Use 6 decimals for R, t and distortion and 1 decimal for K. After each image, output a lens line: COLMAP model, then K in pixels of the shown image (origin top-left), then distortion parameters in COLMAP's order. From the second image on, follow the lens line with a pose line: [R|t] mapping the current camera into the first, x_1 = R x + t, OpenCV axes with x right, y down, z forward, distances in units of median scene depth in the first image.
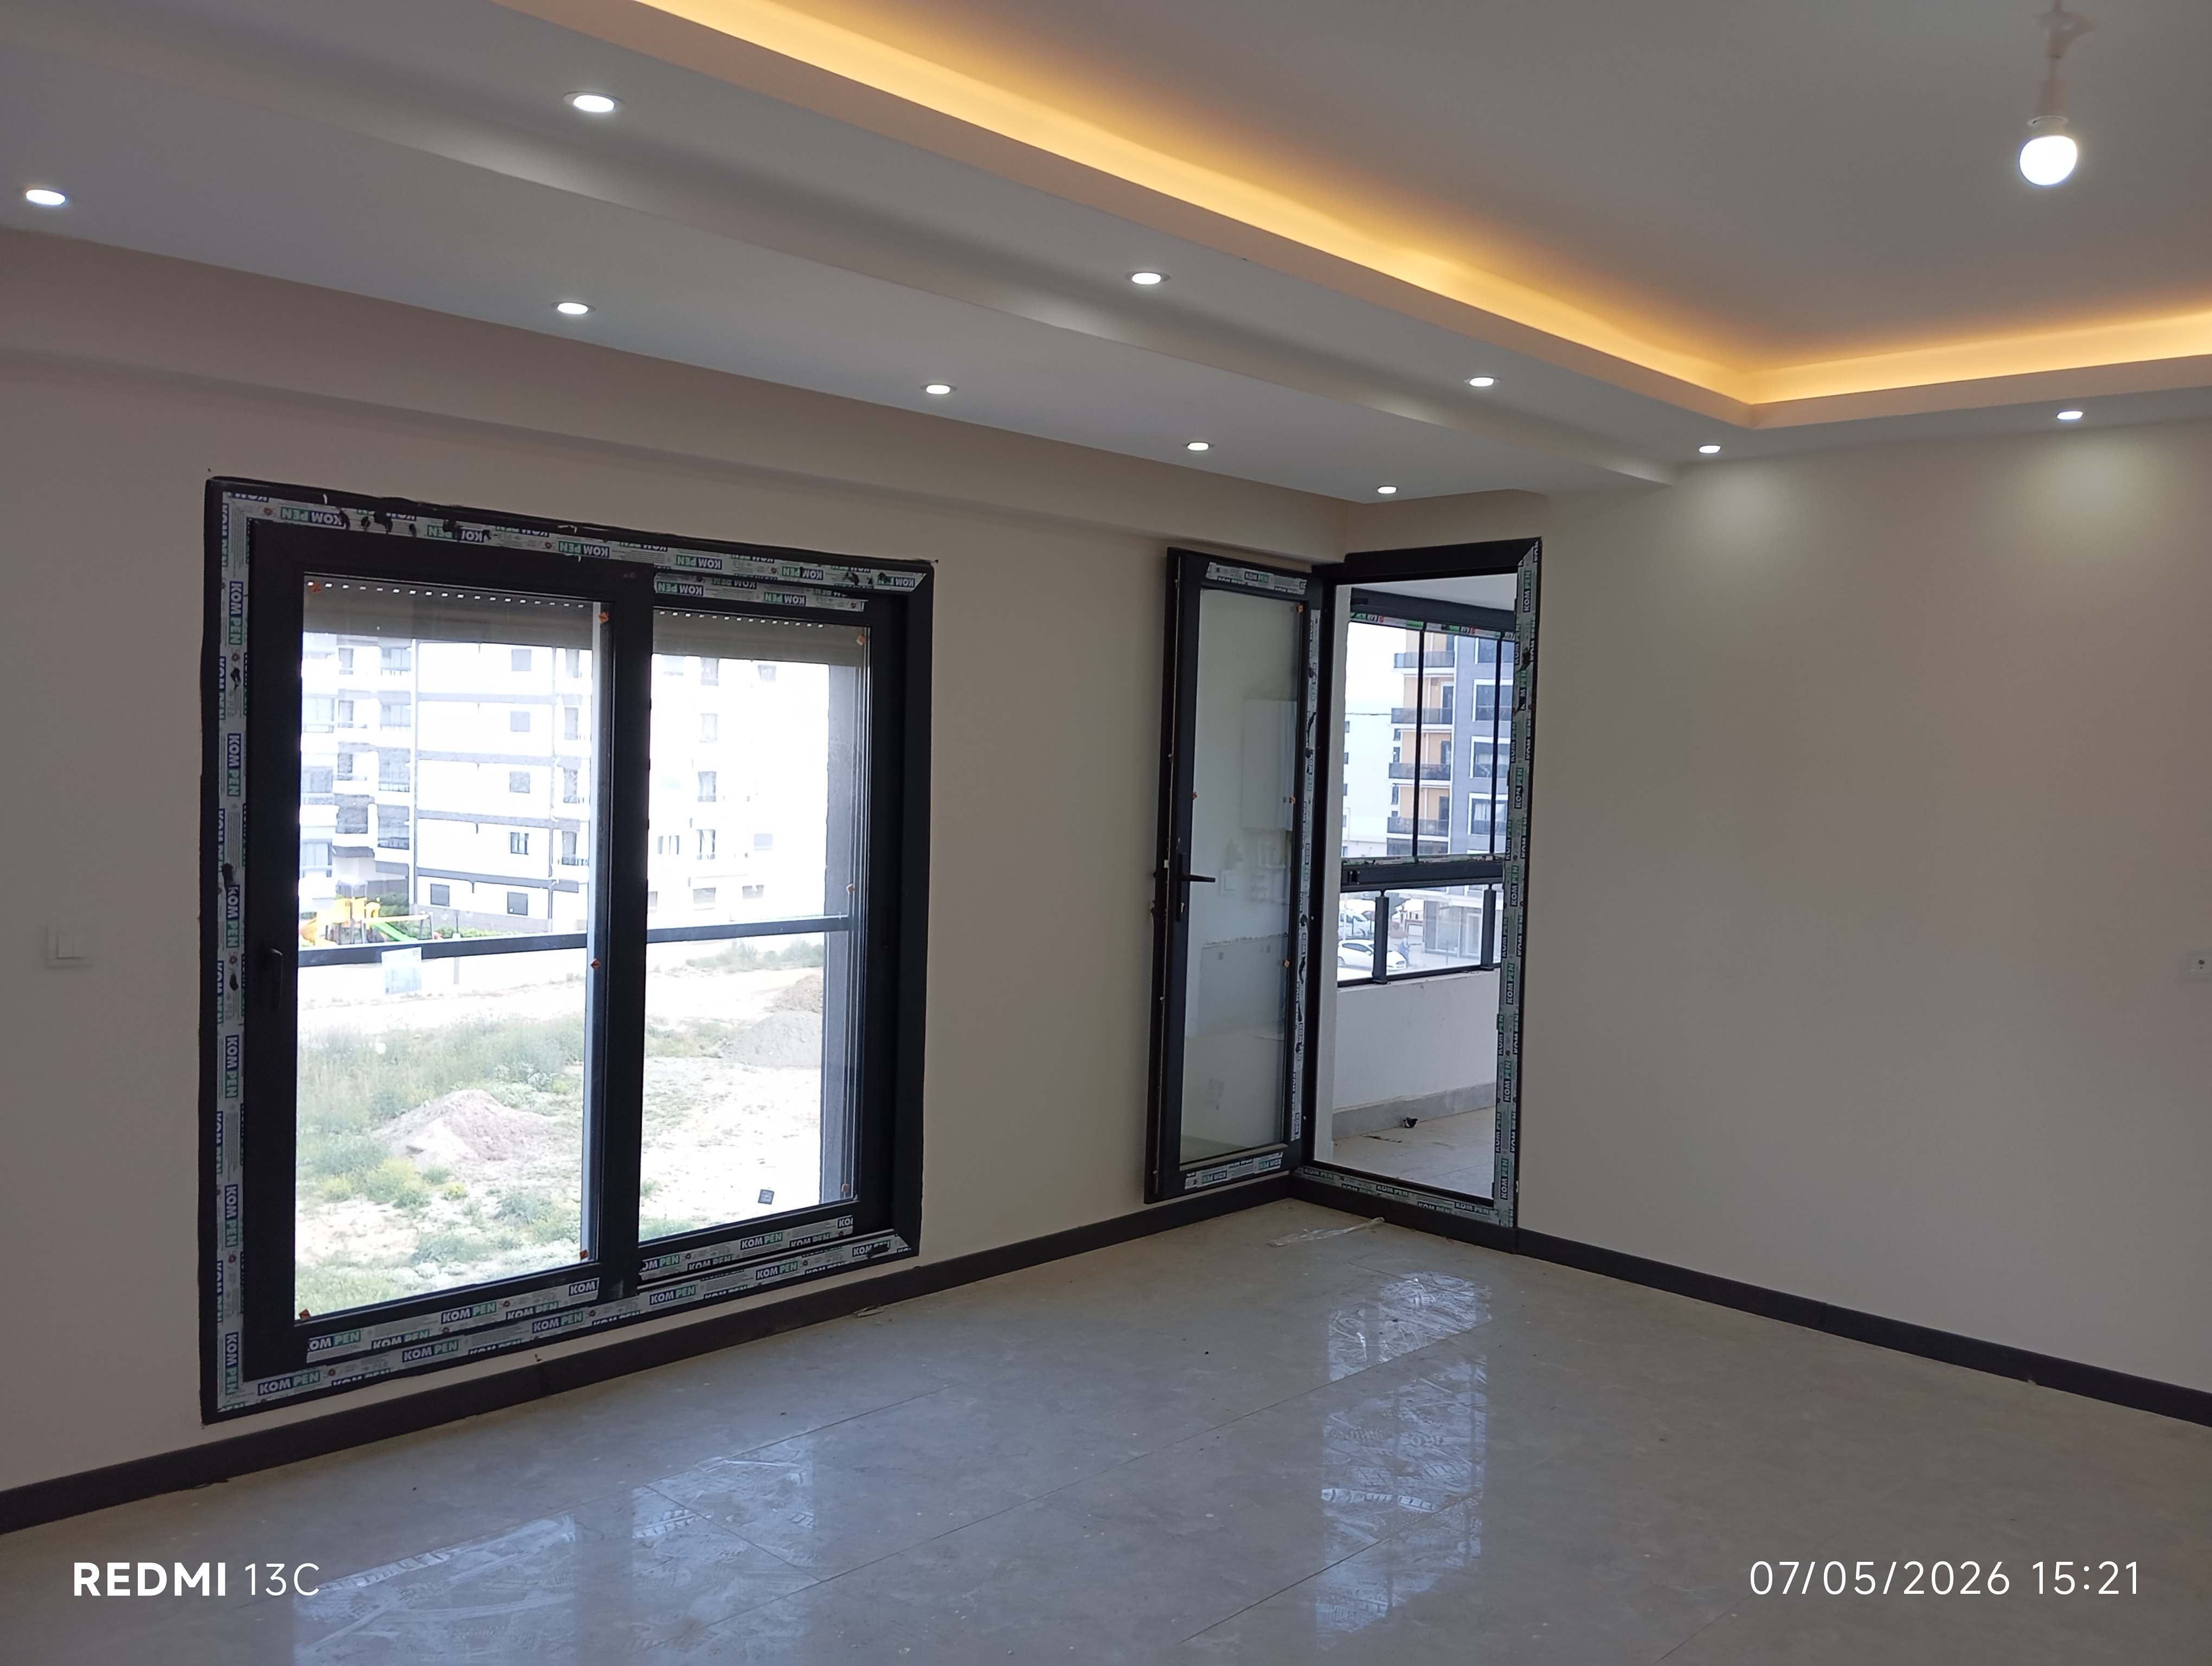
lens RADIAL K [[1809.4, 0, 1126.9], [0, 1809.4, 815.5], [0, 0, 1]] dist [0.105126, -0.193927]
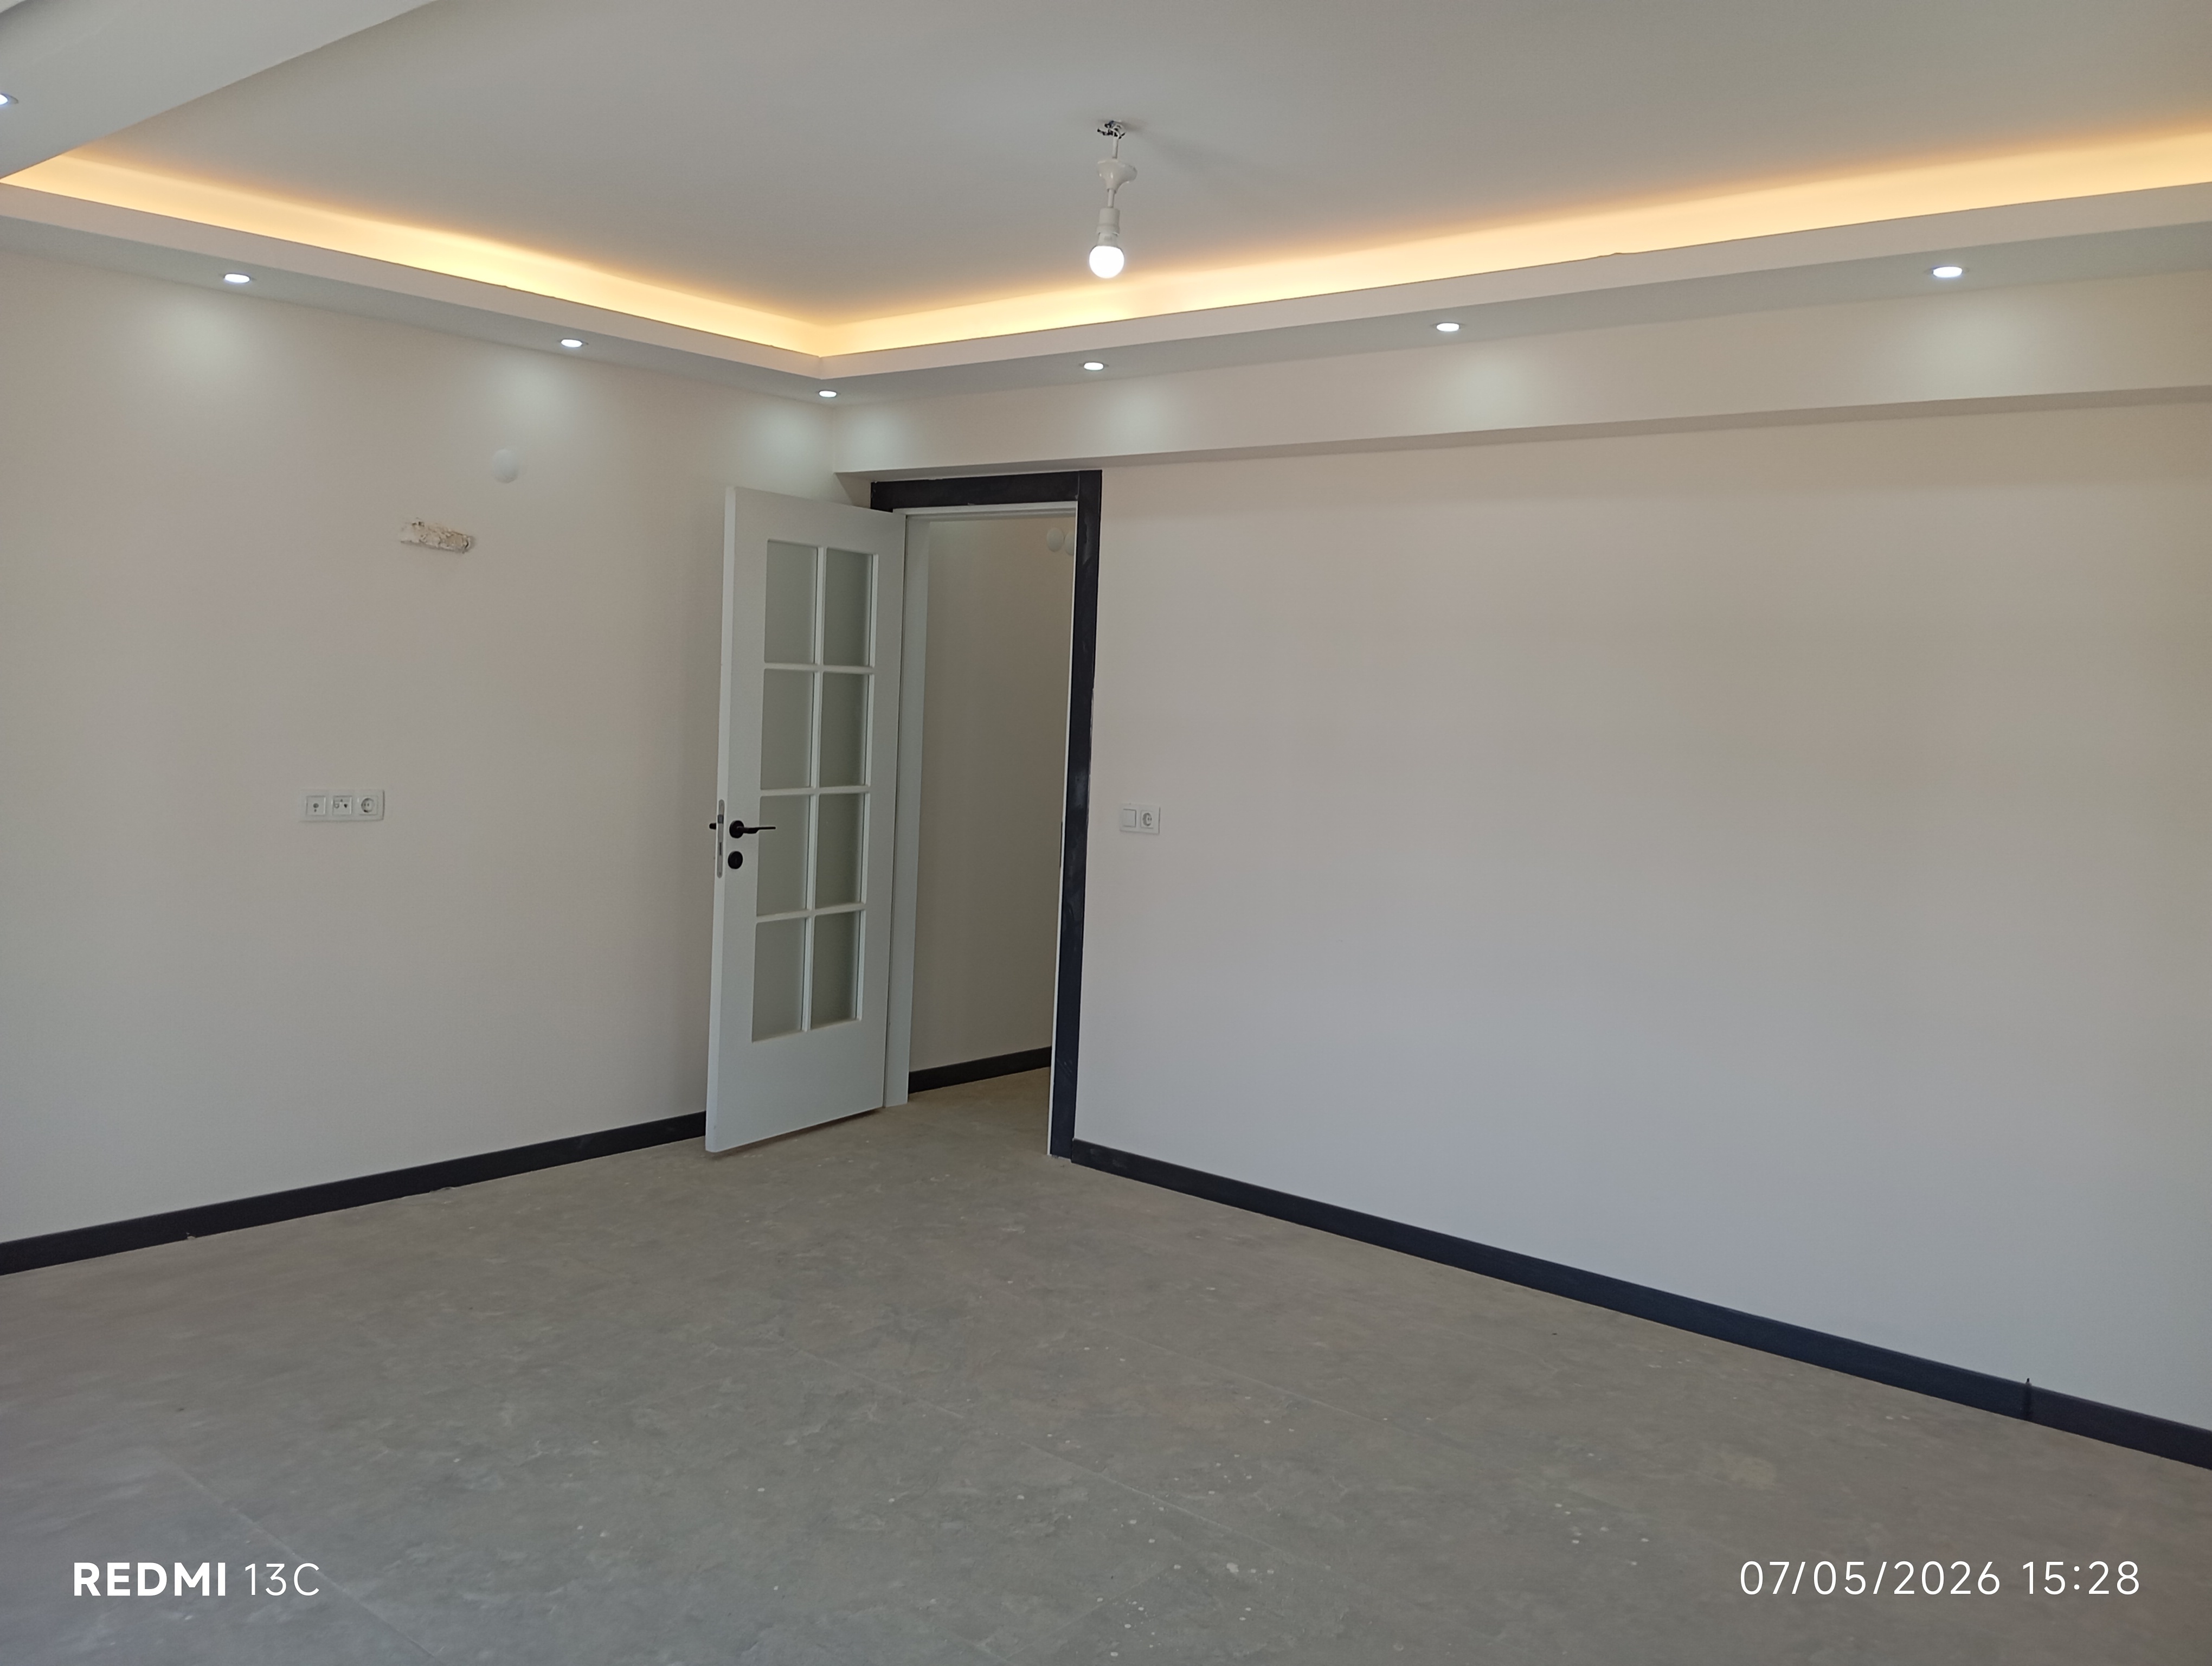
lens RADIAL K [[1874.5, 0, 1126.3], [0, 1874.5, 776.2], [0, 0, 1]] dist [0.124336, -0.245507]
pose [[-0.049685, -0.091010, 0.994610, -0.447742], [-0.005865, 0.995849, 0.090831, -0.034702], [-0.998748, -0.001320, -0.050012, 0.433858]]
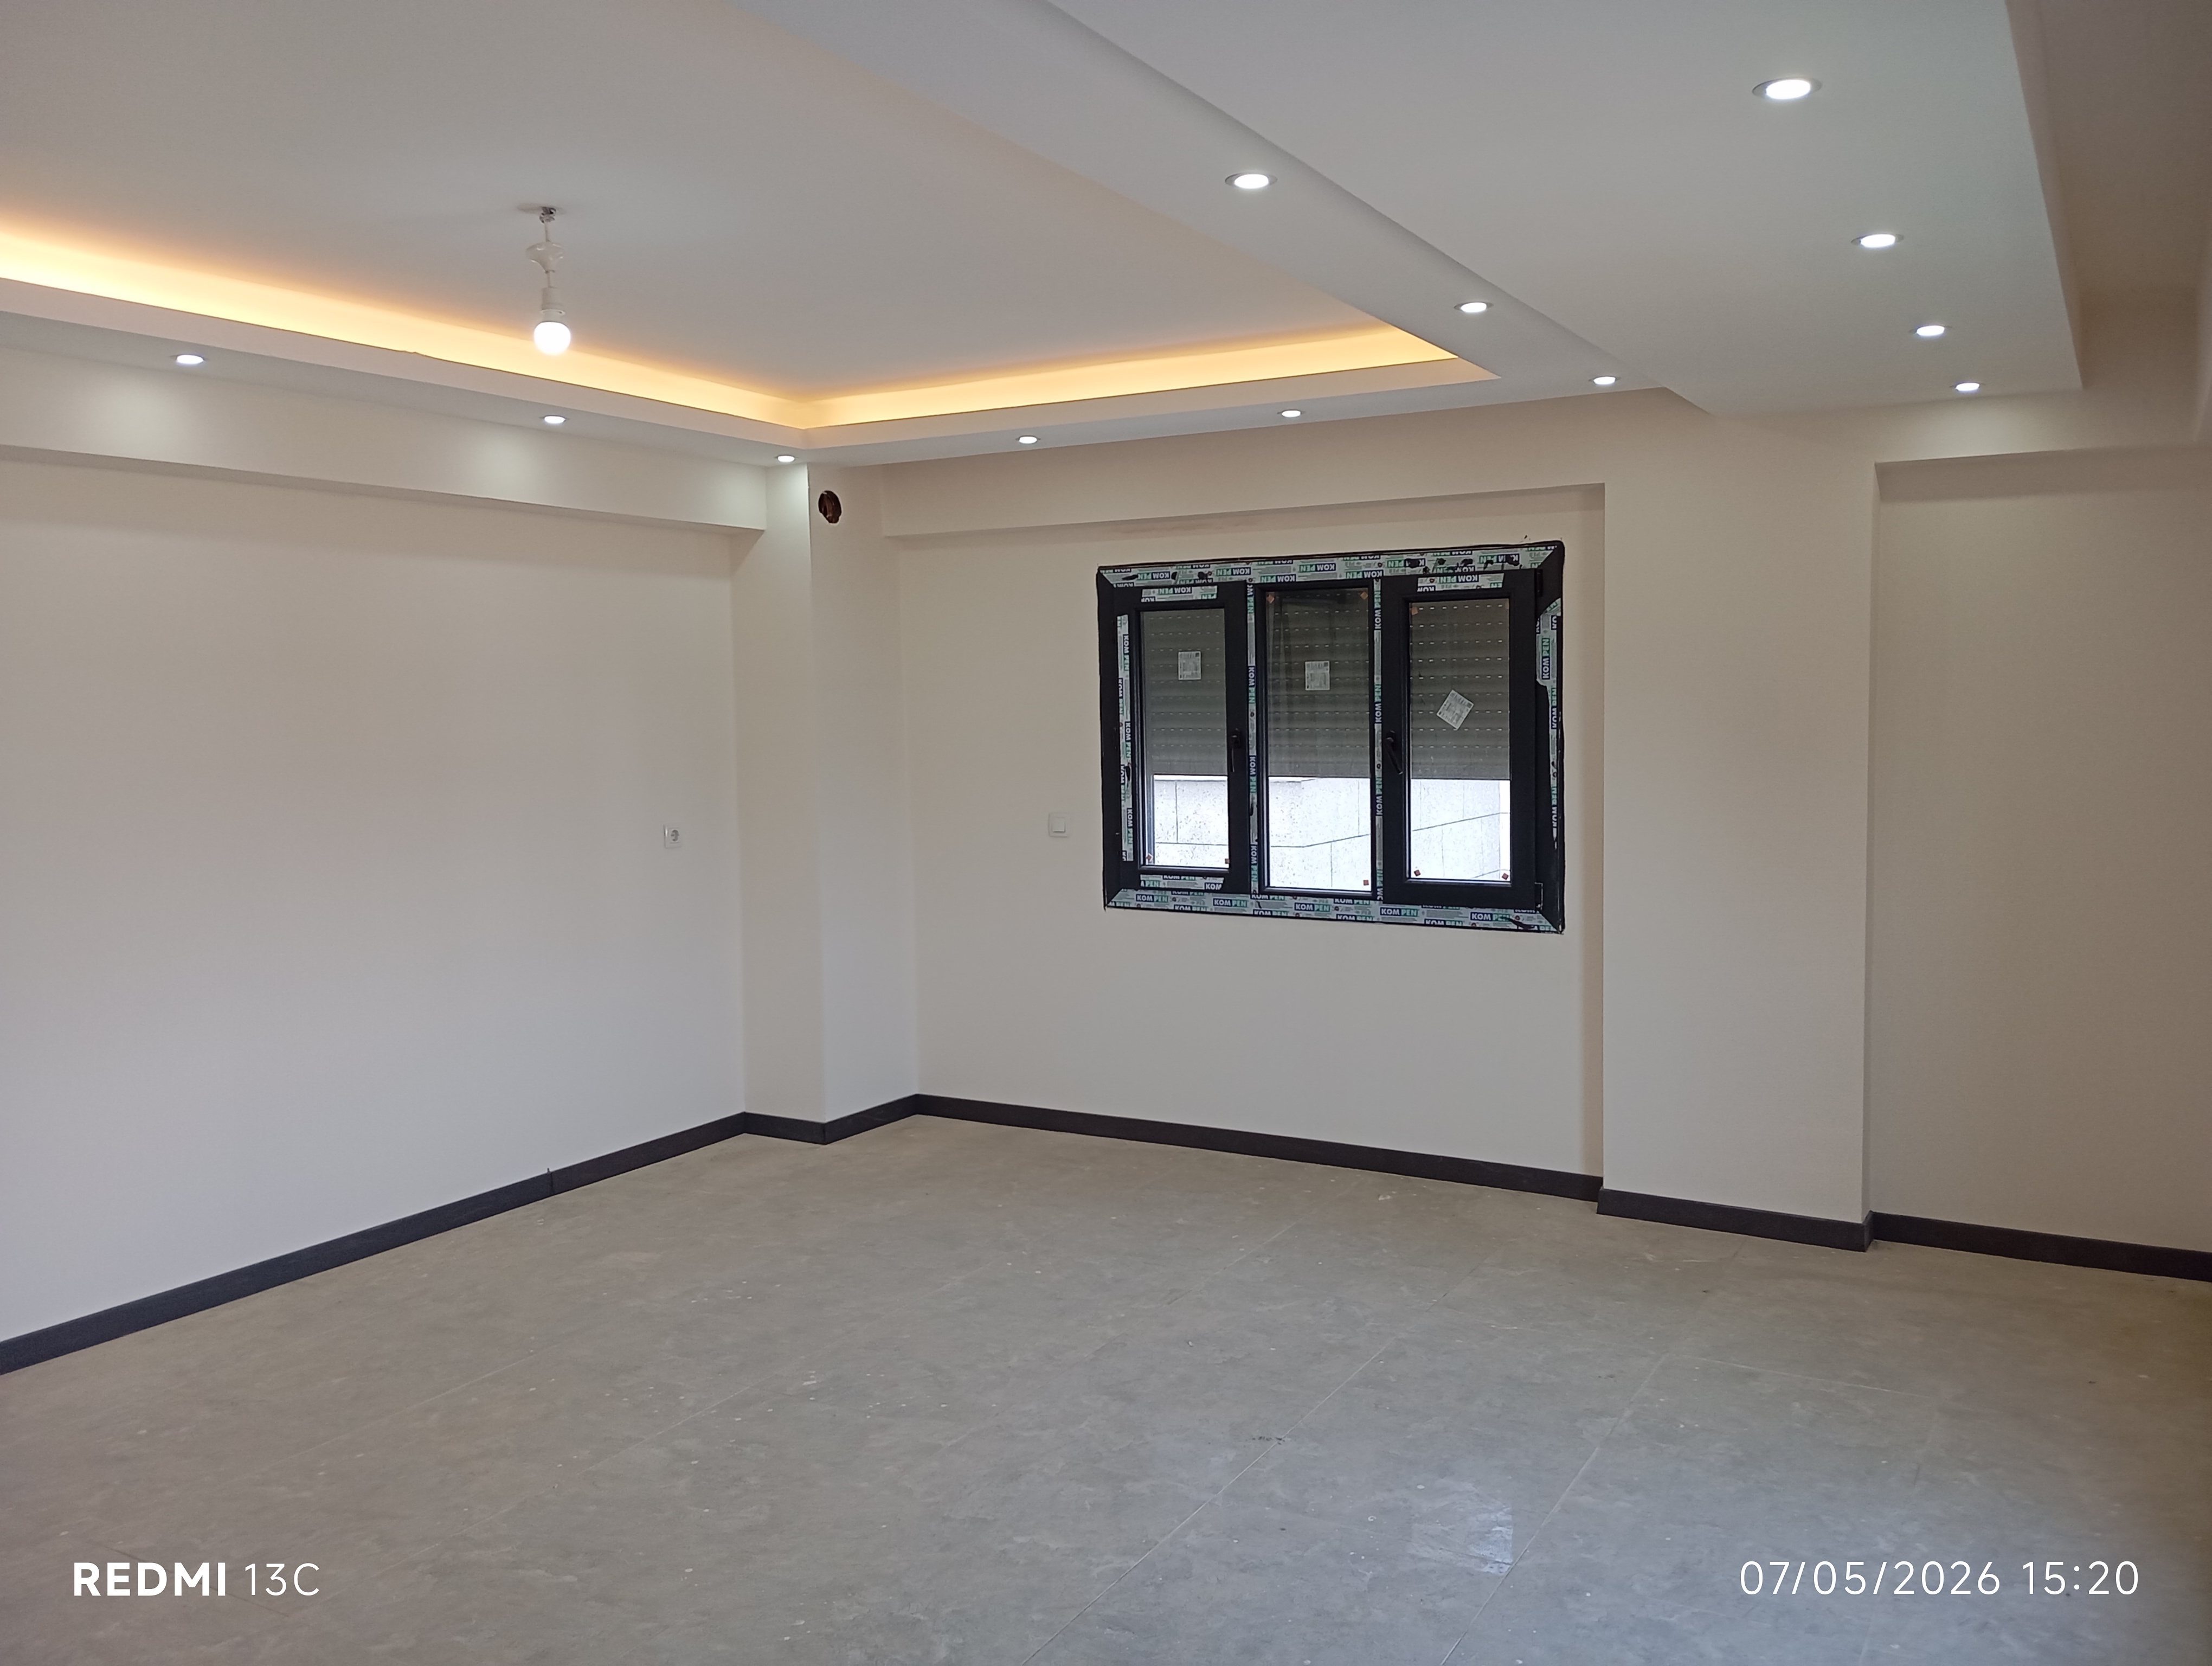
lens RADIAL K [[1809.4, 0, 1126.9], [0, 1809.4, 815.5], [0, 0, 1]] dist [0.105126, -0.193927]
pose [[-0.968277, -0.001892, -0.249871, 0.169948], [-0.026389, 0.995154, 0.094725, -0.045527], [0.248480, 0.098314, -0.963635, 1.102073]]
